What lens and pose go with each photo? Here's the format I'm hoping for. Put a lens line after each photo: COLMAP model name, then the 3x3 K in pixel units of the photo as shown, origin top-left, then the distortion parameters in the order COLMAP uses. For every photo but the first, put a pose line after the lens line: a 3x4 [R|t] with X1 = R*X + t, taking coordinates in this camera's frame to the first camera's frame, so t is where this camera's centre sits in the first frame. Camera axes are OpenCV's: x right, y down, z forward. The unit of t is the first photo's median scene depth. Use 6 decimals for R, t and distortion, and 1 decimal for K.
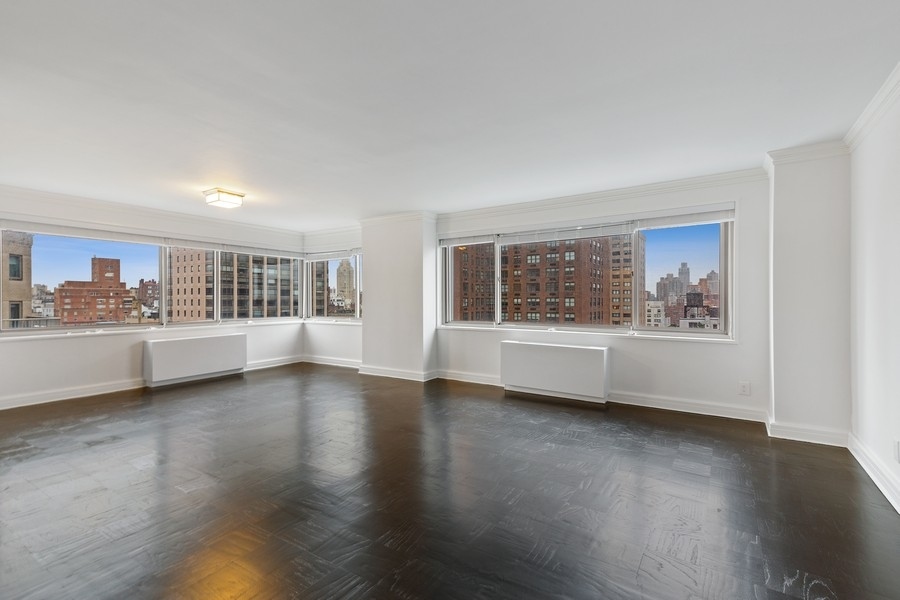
lens RADIAL K [[413.4, 0, 450.0], [0, 413.4, 300.0], [0, 0, 1]] dist [0.027326, 0.000029]
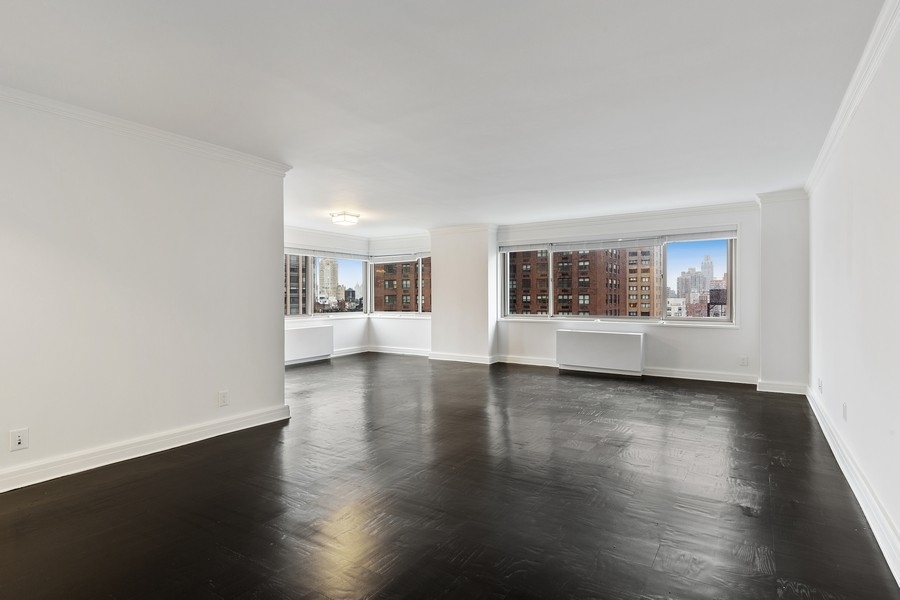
lens RADIAL K [[457.6, 0, 450.0], [0, 457.6, 300.0], [0, 0, 1]] dist [0.000079, 0.000008]
pose [[0.999999, -0.001682, -0.000381, -0.167505], [0.001684, 0.999982, 0.005802, 0.000525], [0.000371, -0.005802, 0.999983, -0.322813]]
